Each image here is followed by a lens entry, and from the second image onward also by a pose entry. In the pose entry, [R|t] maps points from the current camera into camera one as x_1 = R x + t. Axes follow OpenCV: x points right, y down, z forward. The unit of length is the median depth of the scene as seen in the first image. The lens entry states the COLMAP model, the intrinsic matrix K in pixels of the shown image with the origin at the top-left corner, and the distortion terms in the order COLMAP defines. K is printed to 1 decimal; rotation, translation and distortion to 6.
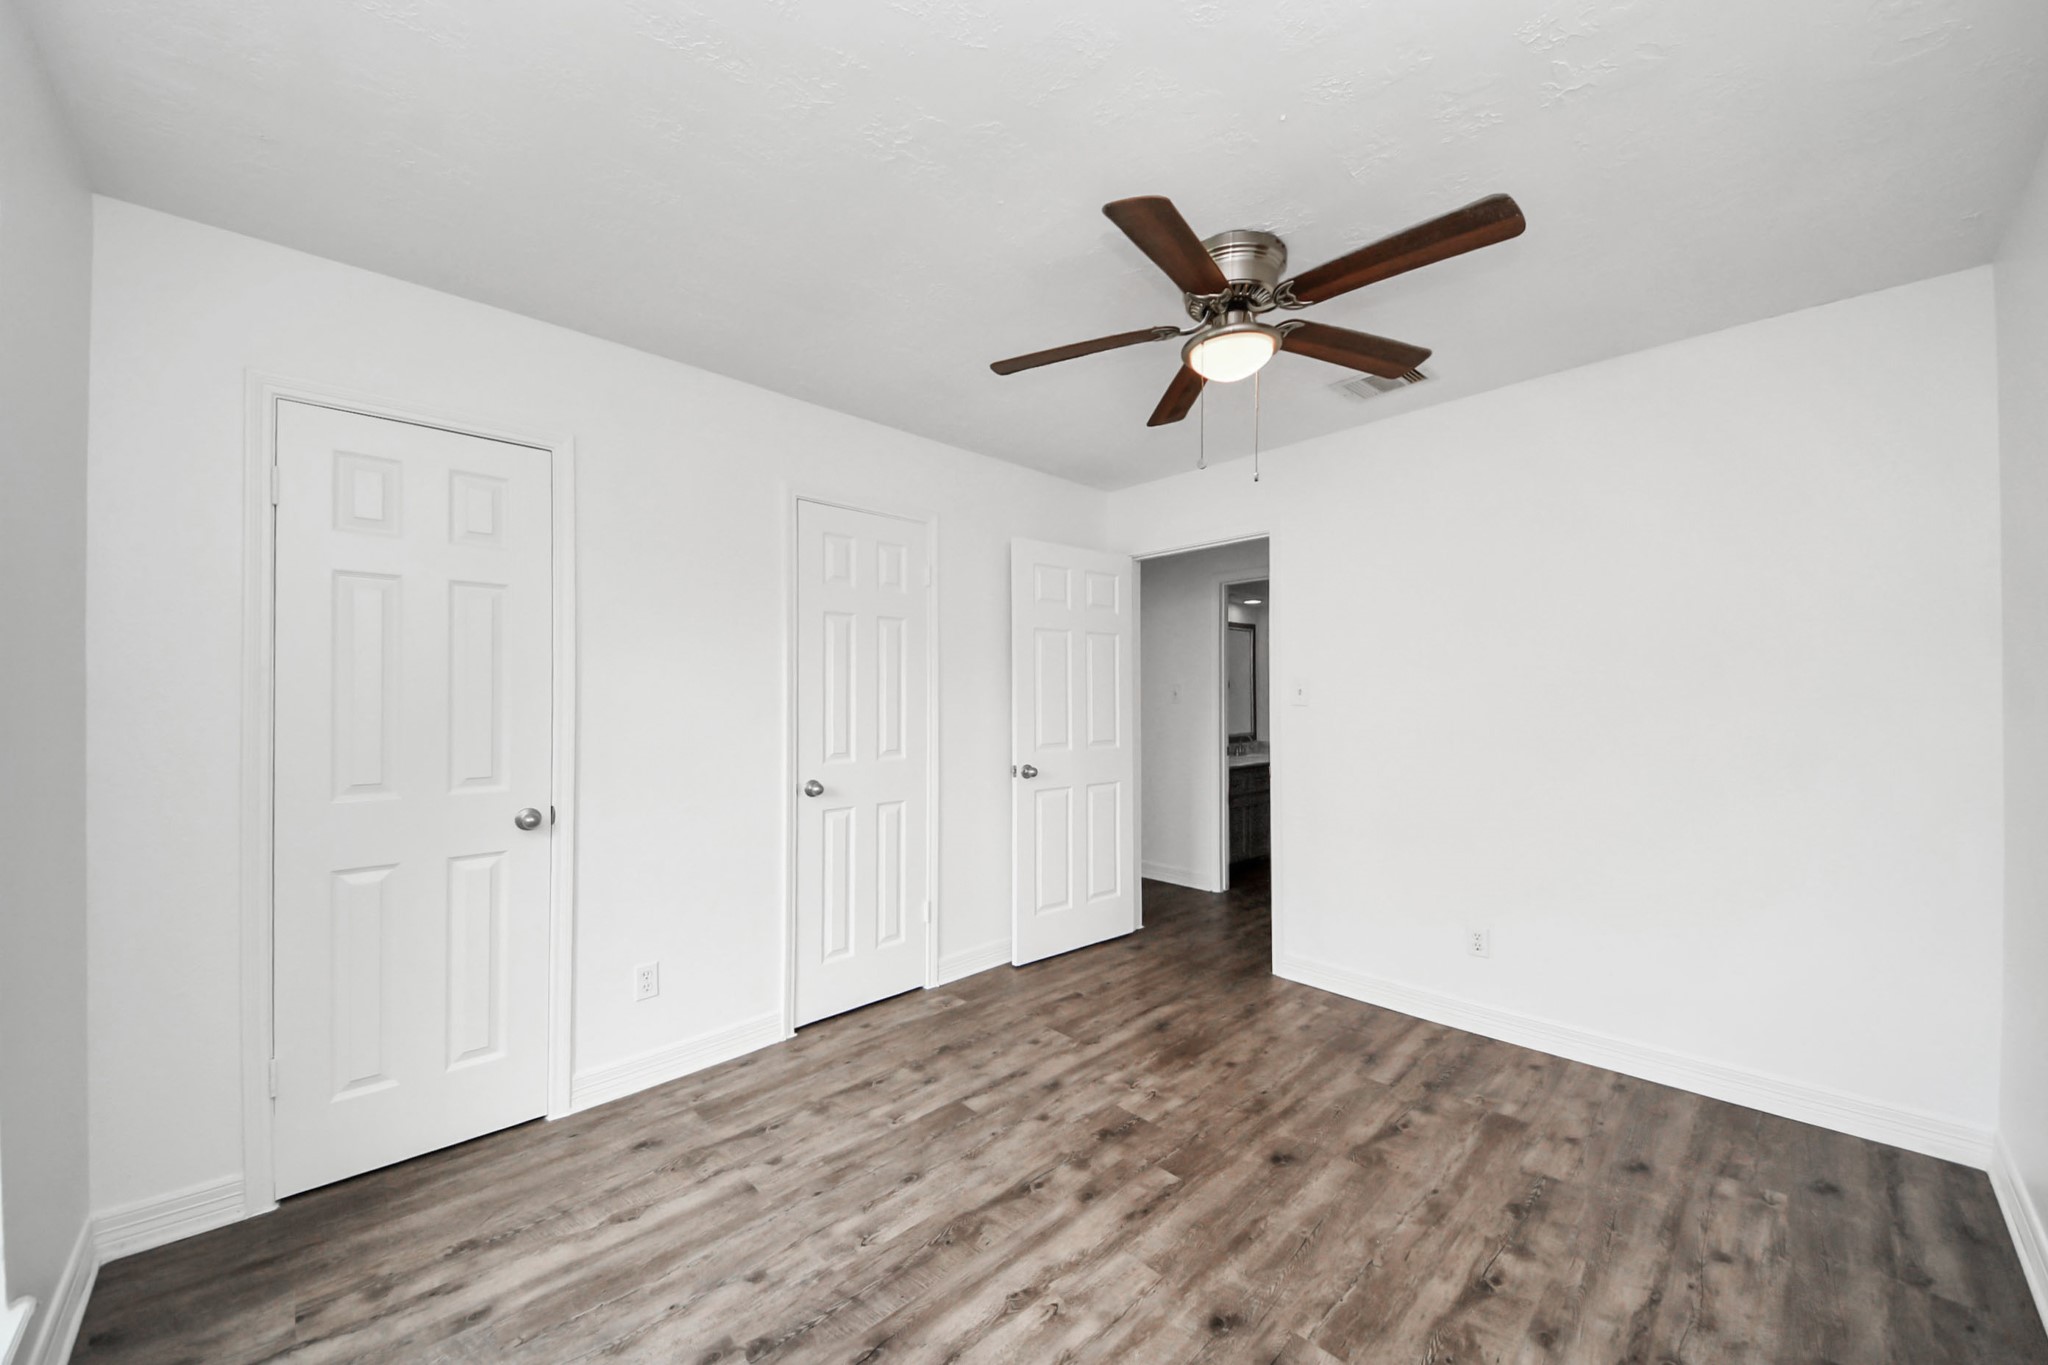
lens RADIAL K [[769.9, 0, 1024.7], [0, 769.9, 686.4], [0, 0, 1]] dist [0.047128, -0.032796]
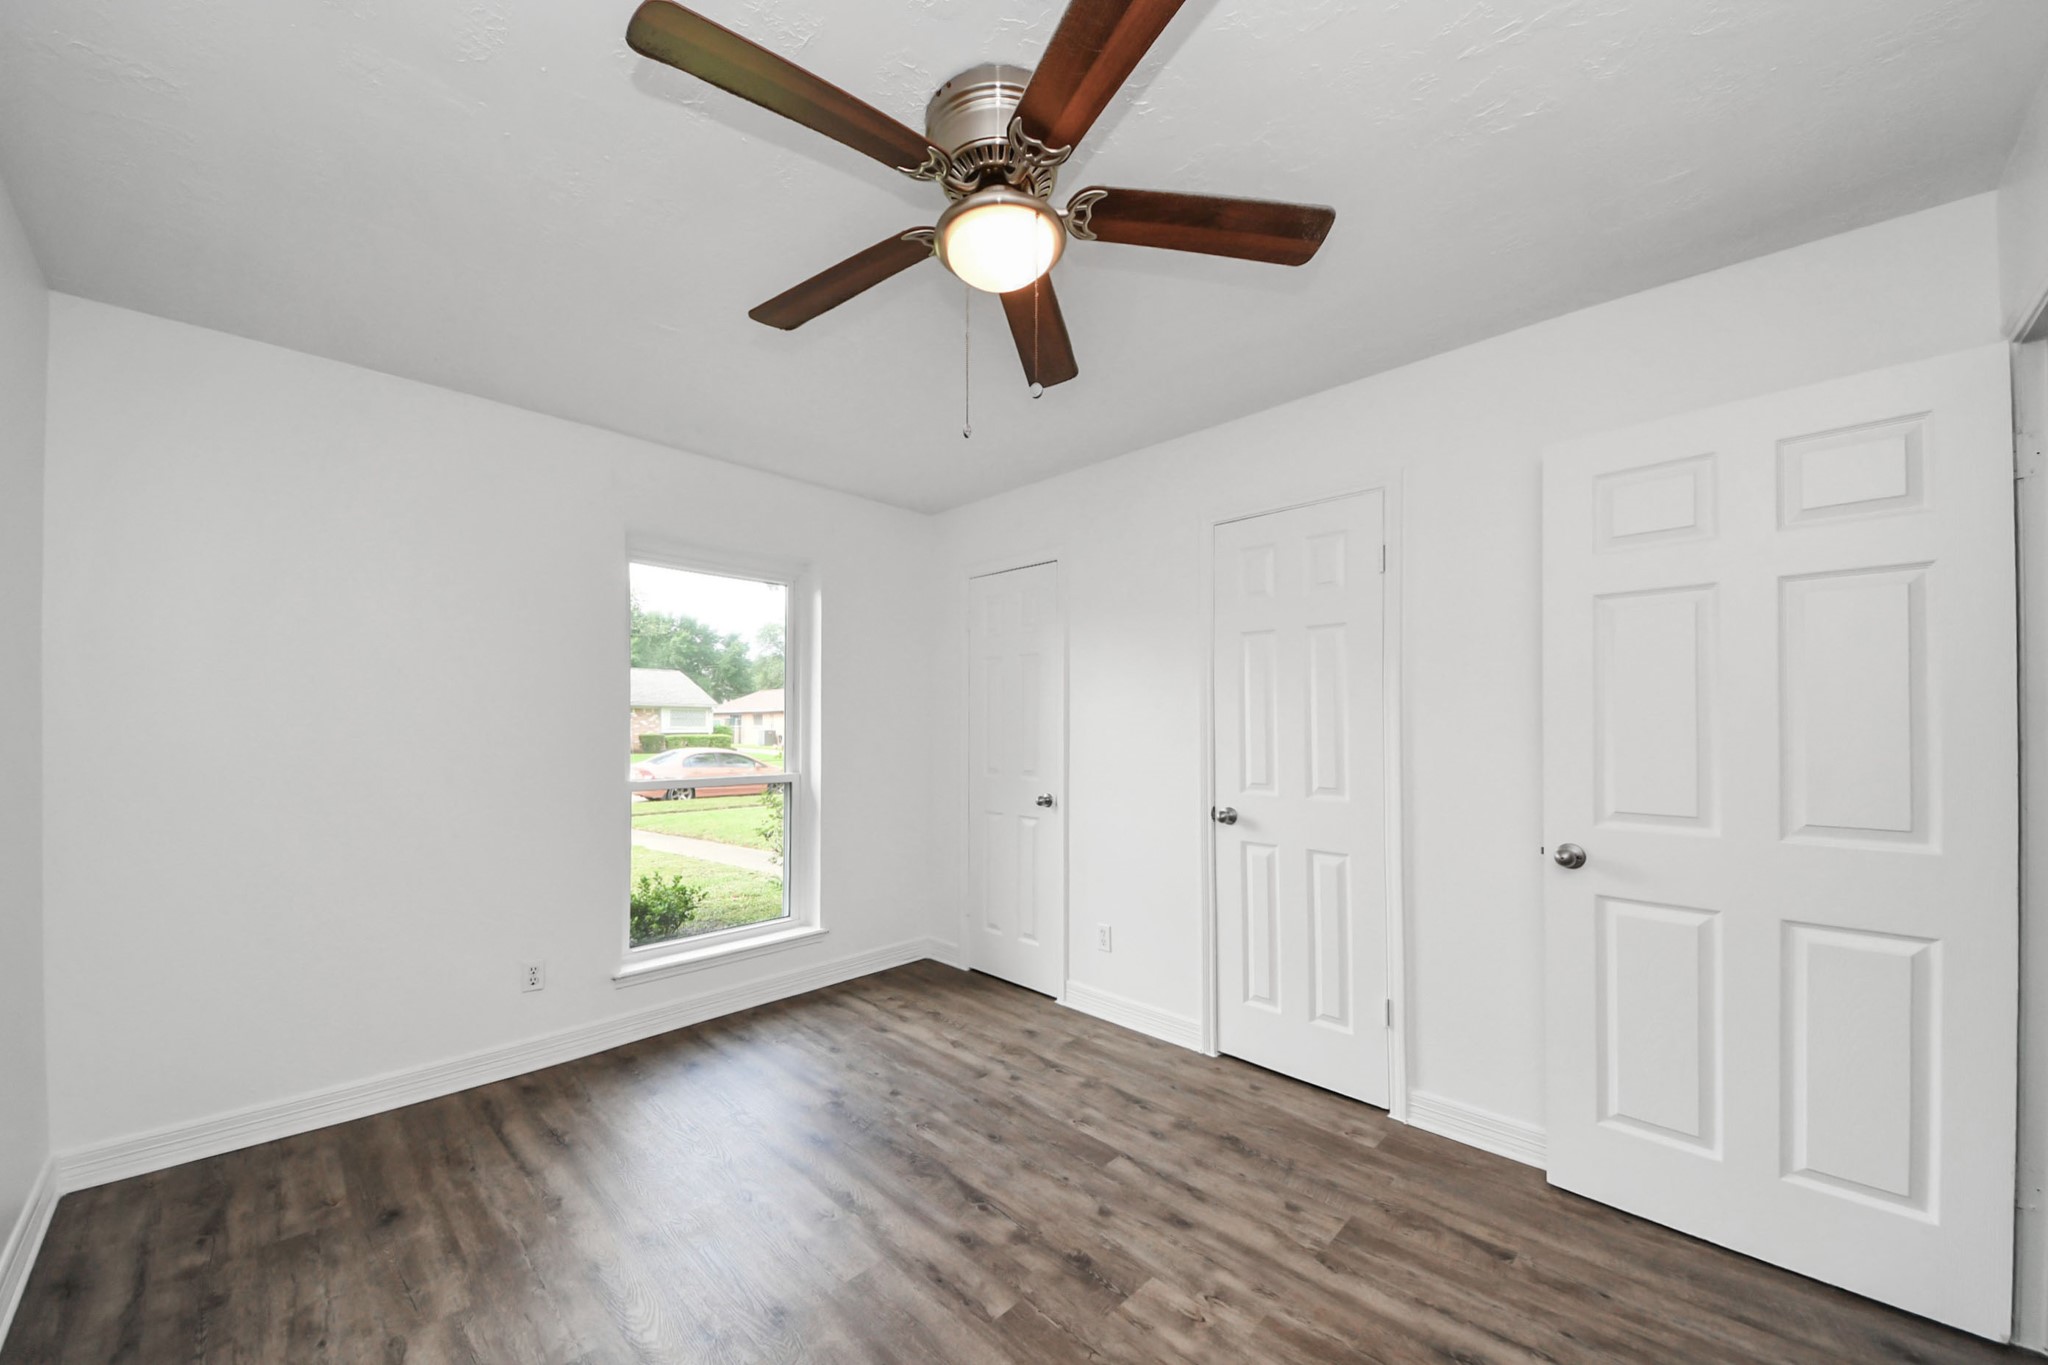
lens RADIAL K [[756.6, 0, 976.9], [0, 756.6, 699.2], [0, 0, 1]] dist [0.050462, -0.030520]
pose [[-0.002032, -0.024061, -0.999708, 1.036121], [0.013811, 0.999614, -0.024086, 0.001908], [0.999903, -0.013856, -0.001699, 1.004819]]
